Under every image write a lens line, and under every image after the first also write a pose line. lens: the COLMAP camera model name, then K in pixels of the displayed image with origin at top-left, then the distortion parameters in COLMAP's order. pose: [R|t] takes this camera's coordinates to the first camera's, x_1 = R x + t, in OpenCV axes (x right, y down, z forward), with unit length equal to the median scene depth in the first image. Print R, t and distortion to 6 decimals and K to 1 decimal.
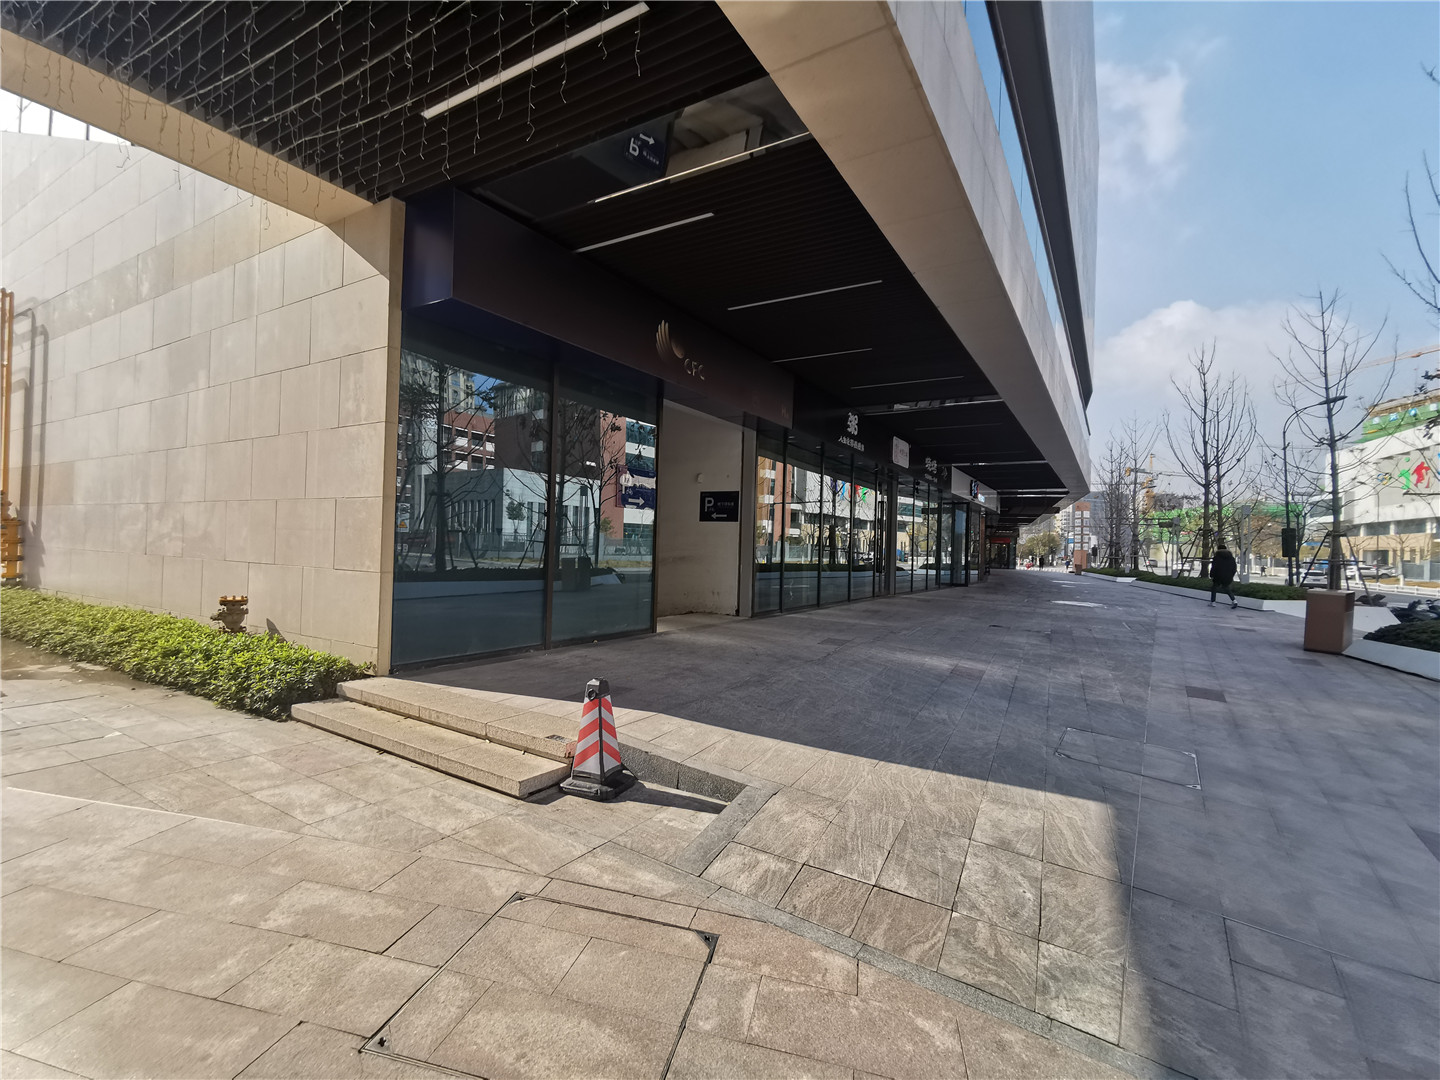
lens RADIAL K [[654.7, 0, 723.4], [0, 654.7, 543.1], [0, 0, 1]] dist [0.003562, 0.000398]
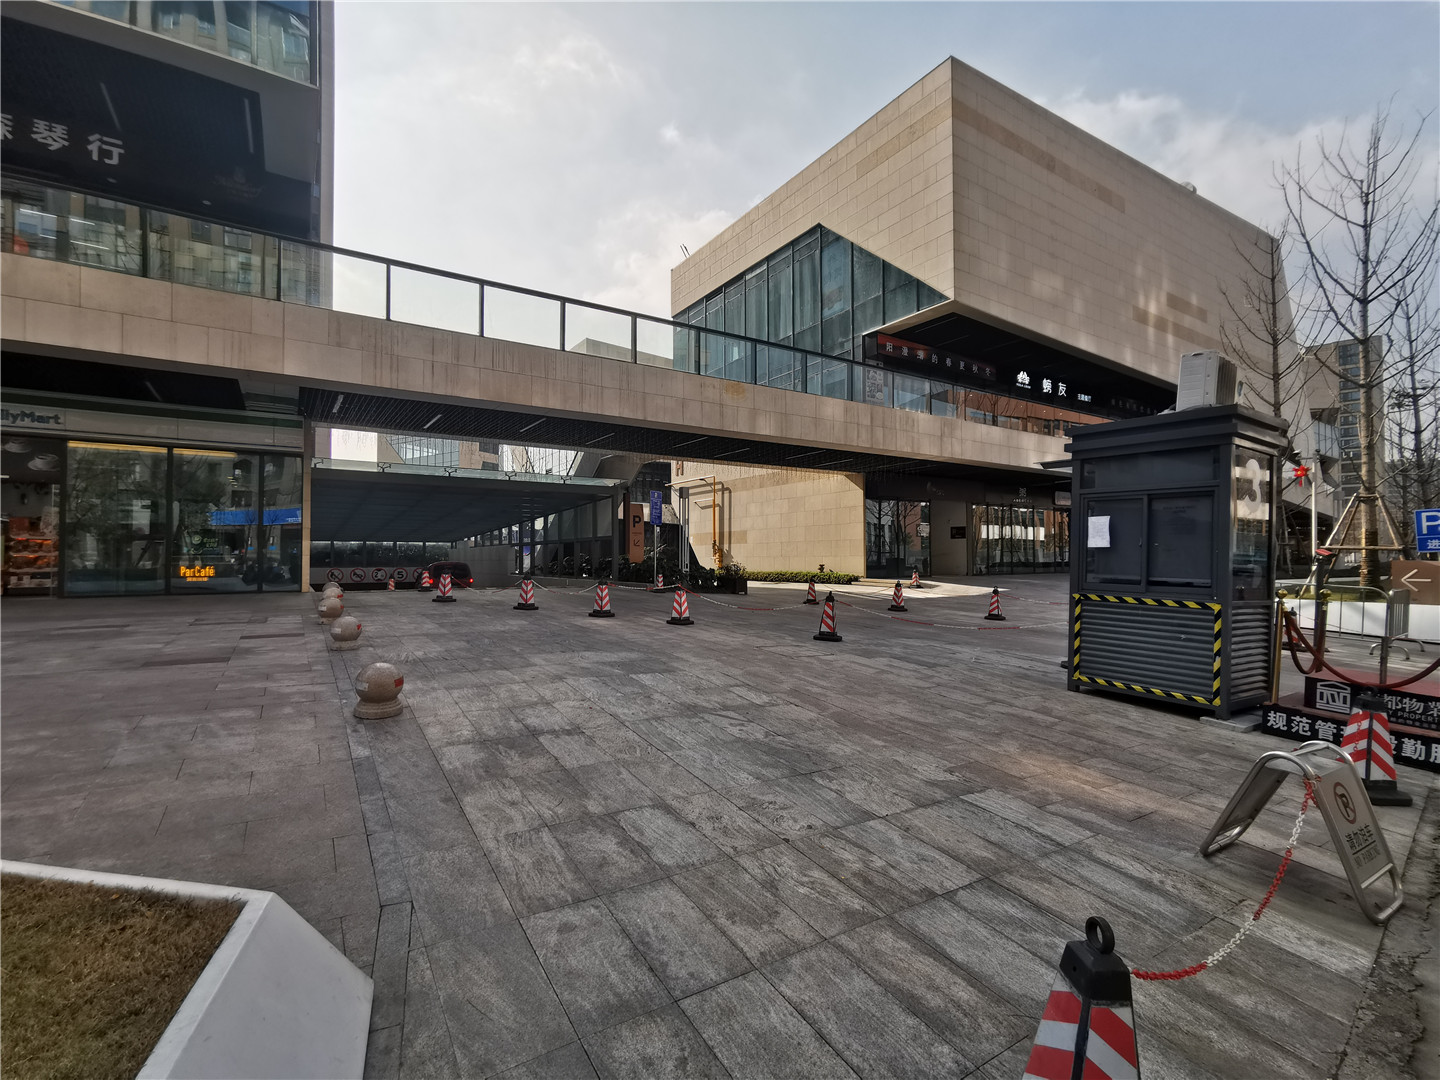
lens RADIAL K [[654.7, 0, 723.4], [0, 654.7, 543.1], [0, 0, 1]] dist [0.003562, 0.000398]
pose [[0.901113, -0.048356, -0.430879, 0.291854], [0.036430, 0.998691, -0.035892, 0.046907], [0.432050, 0.016646, 0.901696, -1.857260]]
